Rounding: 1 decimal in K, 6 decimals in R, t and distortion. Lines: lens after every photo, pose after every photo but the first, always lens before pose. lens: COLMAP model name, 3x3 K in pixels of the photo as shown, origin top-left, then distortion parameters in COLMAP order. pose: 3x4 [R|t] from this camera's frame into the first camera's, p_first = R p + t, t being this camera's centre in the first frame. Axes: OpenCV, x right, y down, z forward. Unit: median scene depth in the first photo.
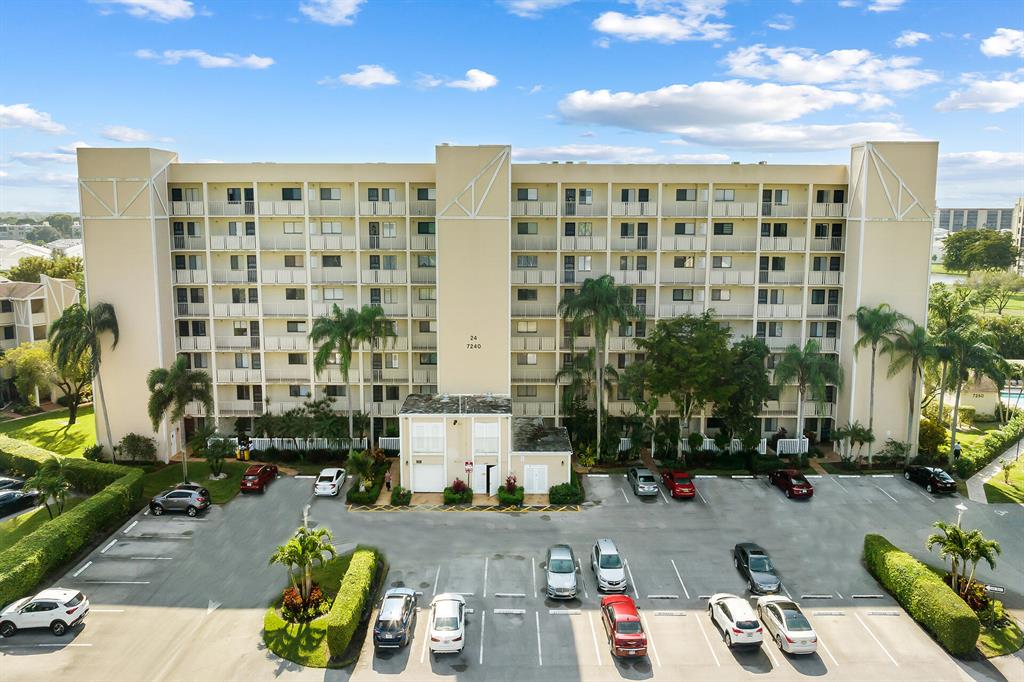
lens RADIAL K [[731.7, 0, 511.9], [0, 731.7, 293.9], [0, 0, 1]] dist [-0.015848, 0.002351]
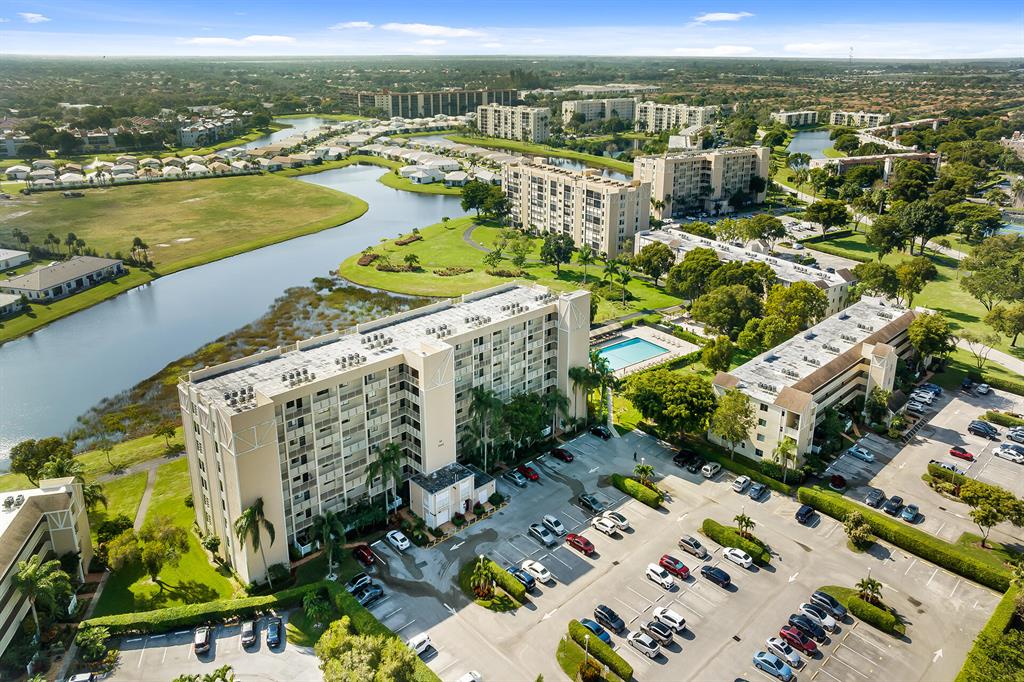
lens RADIAL K [[739.4, 0, 510.9], [0, 739.4, 247.6], [0, 0, 1]] dist [-0.013604, -0.001046]
pose [[0.737688, -0.180470, 0.650575, -1.074032], [0.078681, 0.980026, 0.182643, -0.774758], [-0.670541, -0.083545, 0.737153, -0.540929]]
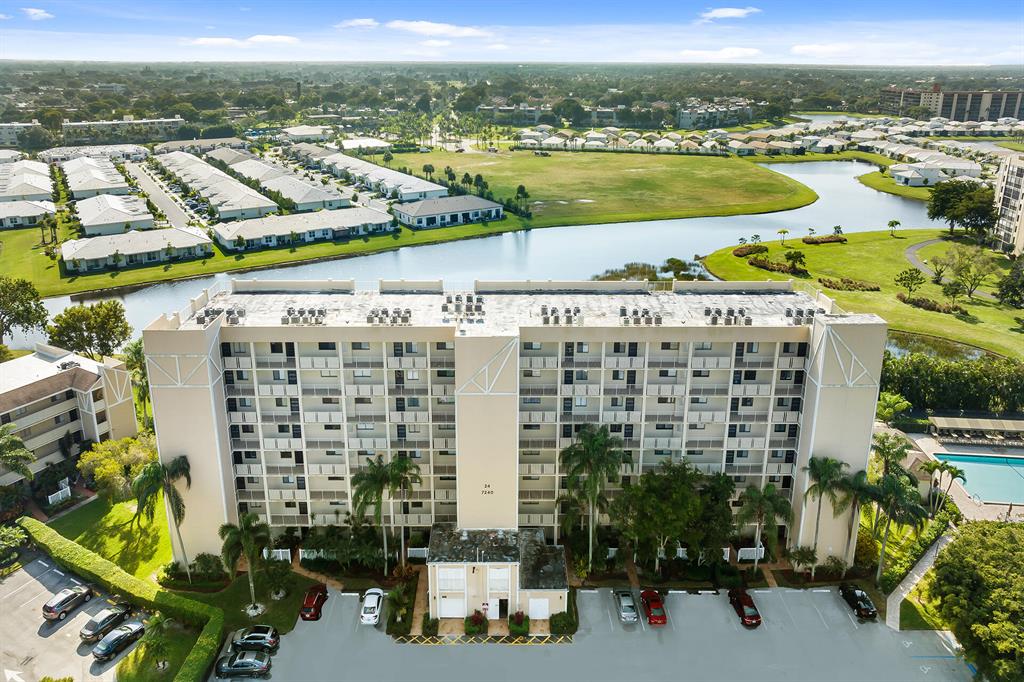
lens RADIAL K [[739.4, 0, 510.9], [0, 739.4, 247.6], [0, 0, 1]] dist [-0.013604, -0.001046]
pose [[0.999979, 0.000487, 0.006503, -0.020812], [-0.001398, 0.990028, 0.140864, -0.475812], [-0.006370, -0.140870, 0.990008, -0.134569]]
